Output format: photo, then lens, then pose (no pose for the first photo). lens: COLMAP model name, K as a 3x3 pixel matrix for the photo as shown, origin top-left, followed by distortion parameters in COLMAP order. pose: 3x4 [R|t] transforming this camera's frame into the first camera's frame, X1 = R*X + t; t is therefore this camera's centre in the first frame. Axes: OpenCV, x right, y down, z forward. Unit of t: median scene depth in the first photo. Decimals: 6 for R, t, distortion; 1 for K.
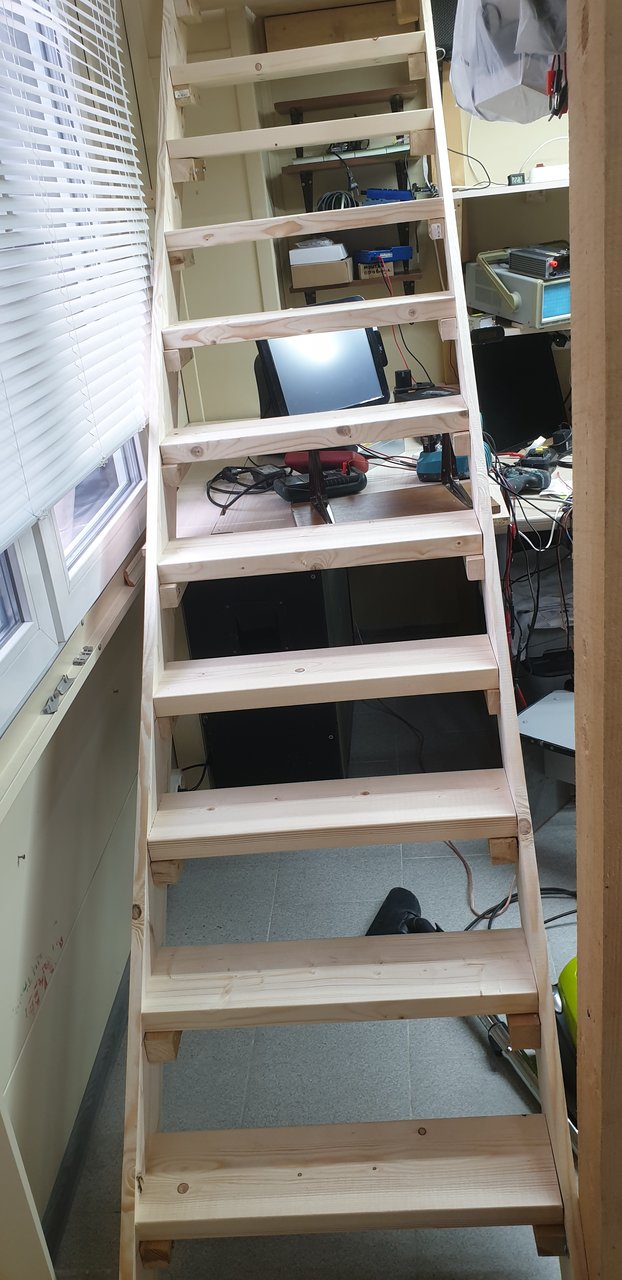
lens RADIAL K [[1015.0, 0, 312.4], [0, 1015.0, 639.6], [0, 0, 1]] dist [-0.003267, -0.001767]
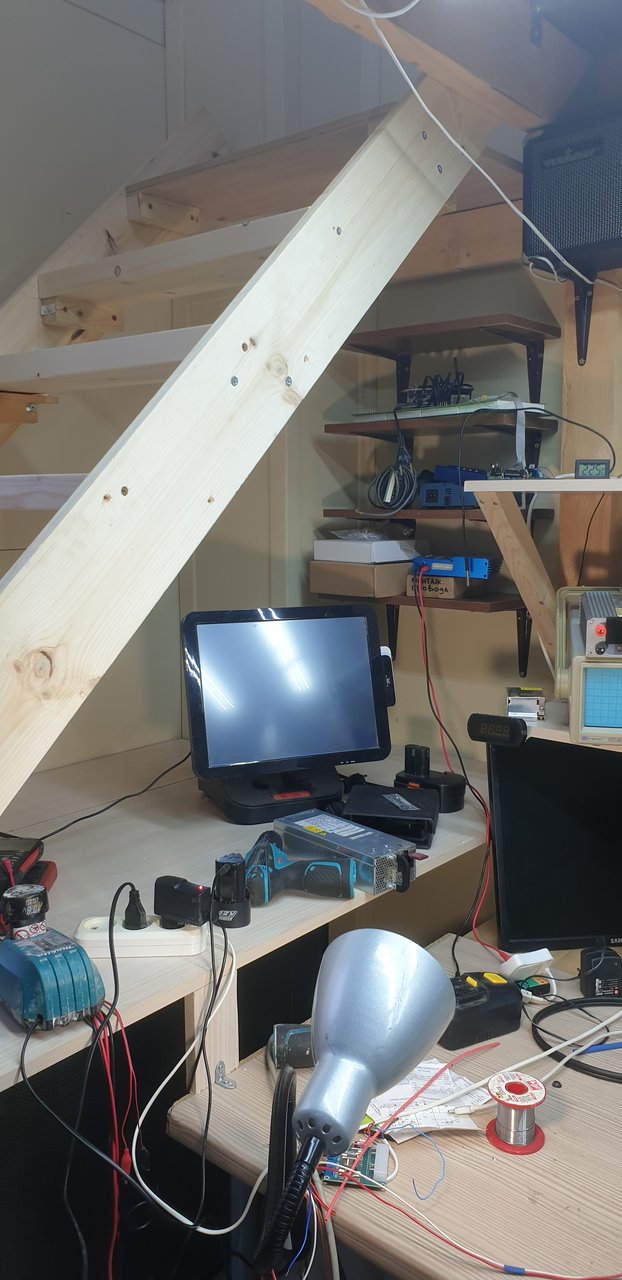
lens RADIAL K [[1015.0, 0, 311.3], [0, 1015.0, 639.8], [0, 0, 1]] dist [-0.003267, -0.001767]
pose [[0.780425, 0.192907, -0.594746, 0.400513], [-0.328578, 0.935814, -0.127628, -0.239390], [0.531952, 0.295025, 0.793718, 0.494941]]
